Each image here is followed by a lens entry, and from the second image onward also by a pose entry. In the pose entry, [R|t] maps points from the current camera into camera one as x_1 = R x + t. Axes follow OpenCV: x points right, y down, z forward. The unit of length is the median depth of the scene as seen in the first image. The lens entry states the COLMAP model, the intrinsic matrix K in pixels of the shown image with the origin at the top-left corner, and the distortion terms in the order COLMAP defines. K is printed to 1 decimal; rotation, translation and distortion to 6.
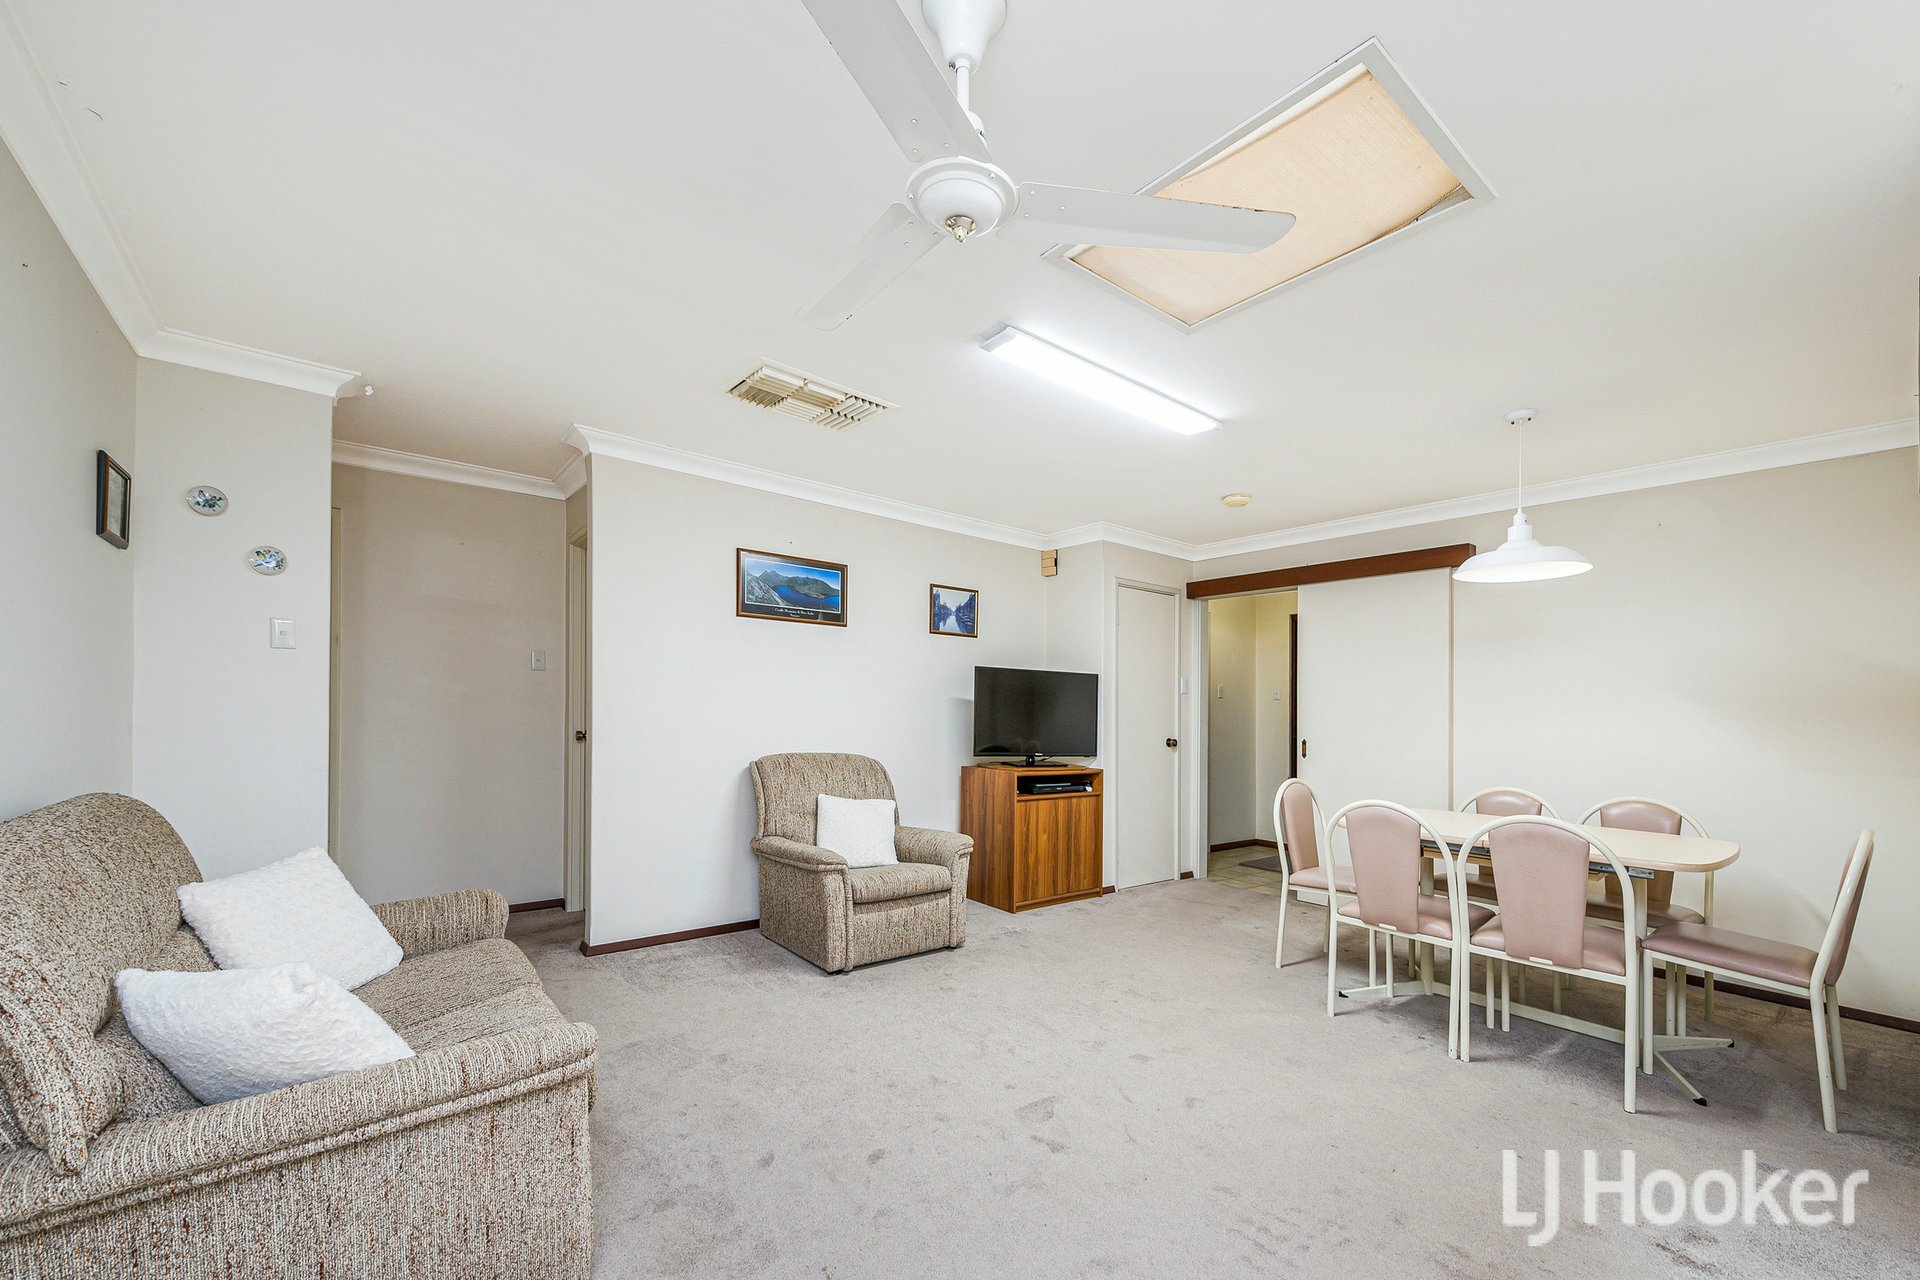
lens RADIAL K [[762.5, 0, 956.9], [0, 762.5, 703.7], [0, 0, 1]] dist [0.011646, -0.003476]
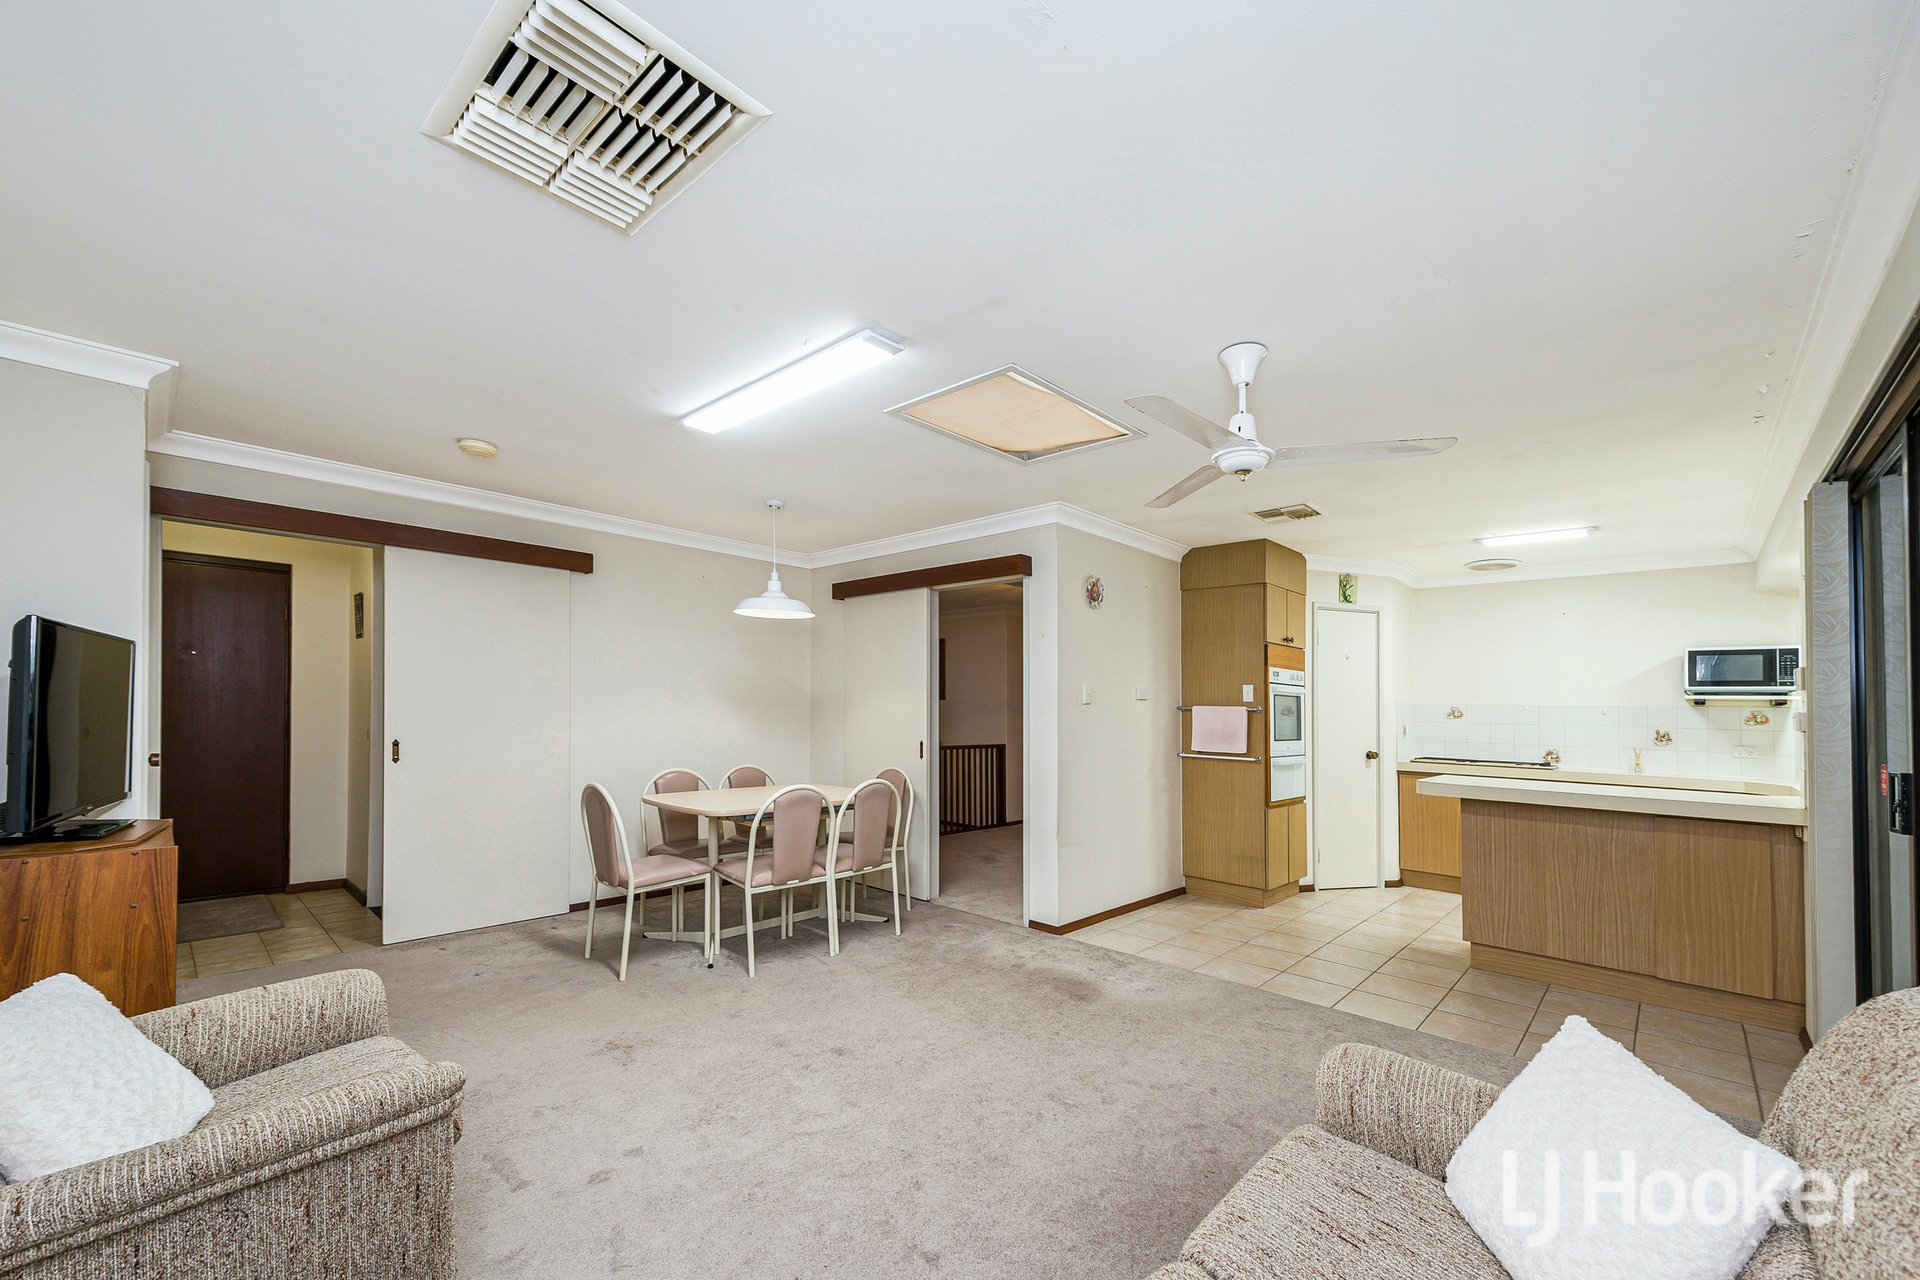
lens RADIAL K [[762.5, 0, 996.6], [0, 762.5, 684.7], [0, 0, 1]] dist [0.011646, -0.003476]
pose [[-0.173196, 0.011280, 0.984823, -0.603340], [-0.028938, 0.999444, -0.016537, -0.024542], [-0.984462, -0.031363, -0.172773, 0.697853]]
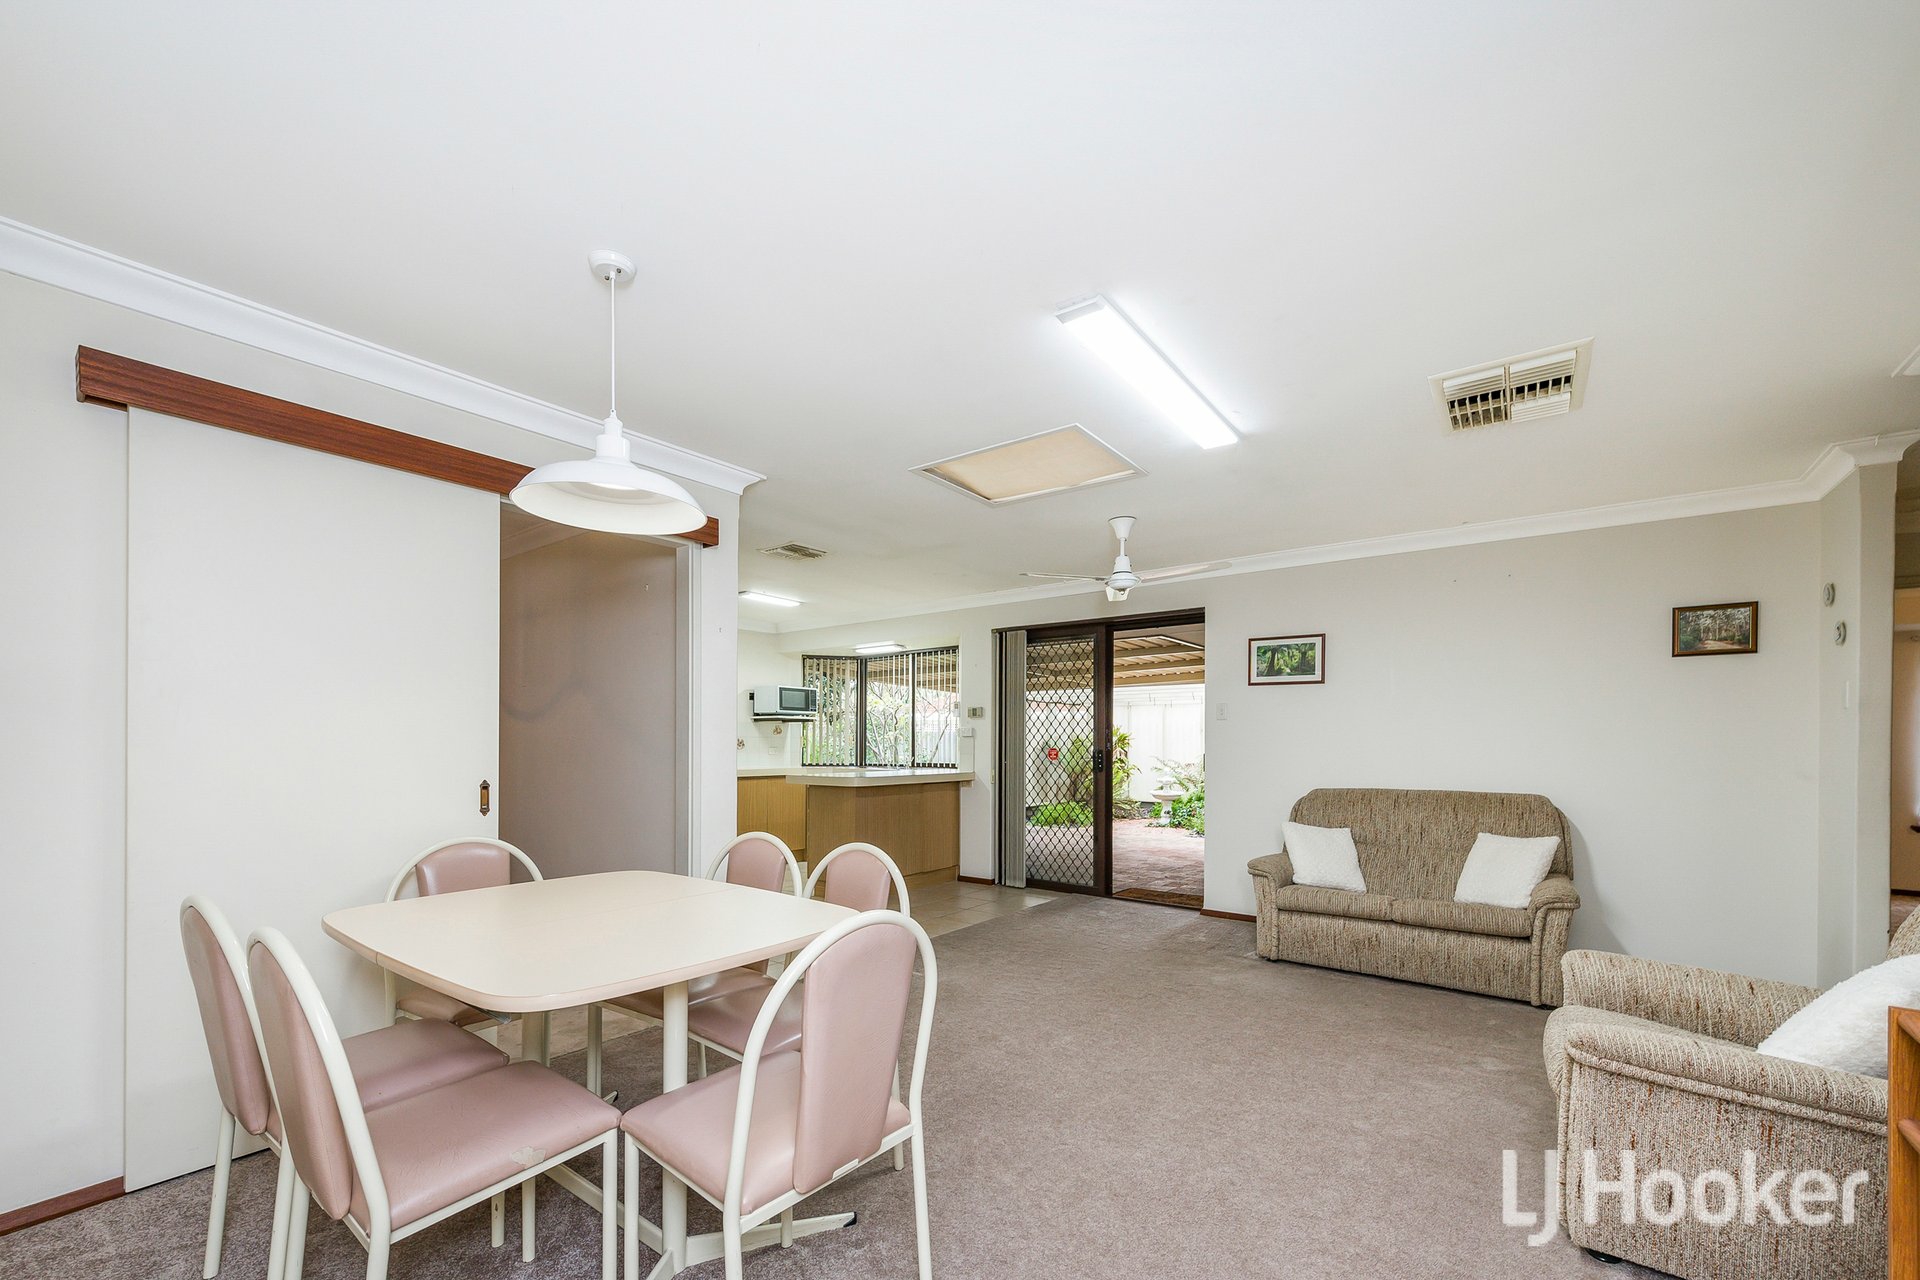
lens RADIAL K [[762.5, 0, 976.9], [0, 762.5, 709.2], [0, 0, 1]] dist [0.011646, -0.003476]
pose [[-0.963404, -0.031992, -0.266138, 0.525304], [-0.018653, 0.998447, -0.052499, 0.018469], [0.267404, -0.045614, -0.962504, 1.415709]]
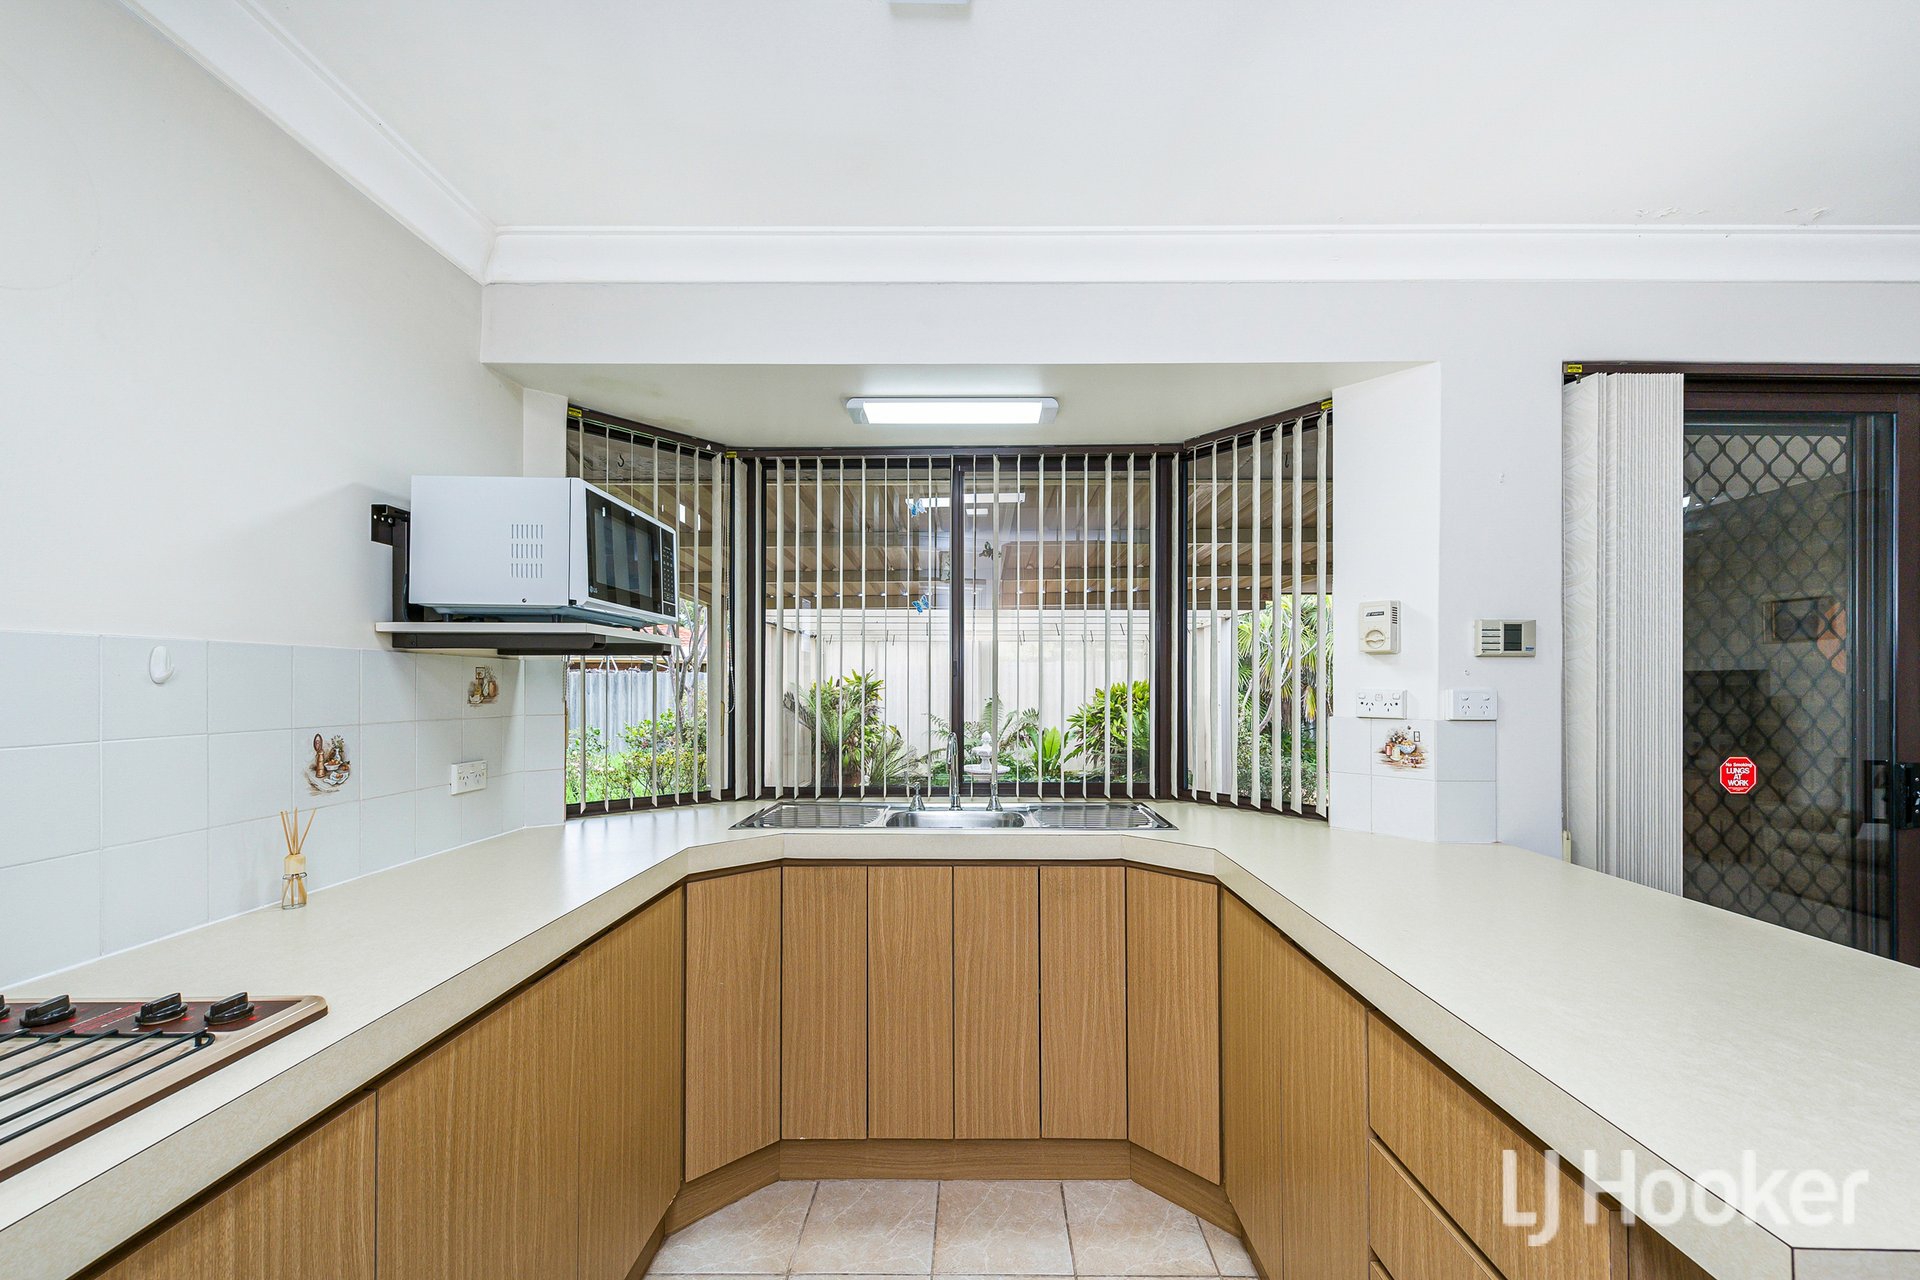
lens RADIAL K [[762.5, 0, 944.9], [0, 762.5, 691.4], [0, 0, 1]] dist [0.011646, -0.003476]
pose [[-0.625417, -0.015148, -0.780144, 0.702593], [-0.014748, 0.999862, -0.007591, -0.023395], [0.780152, 0.006758, -0.625554, -0.272132]]
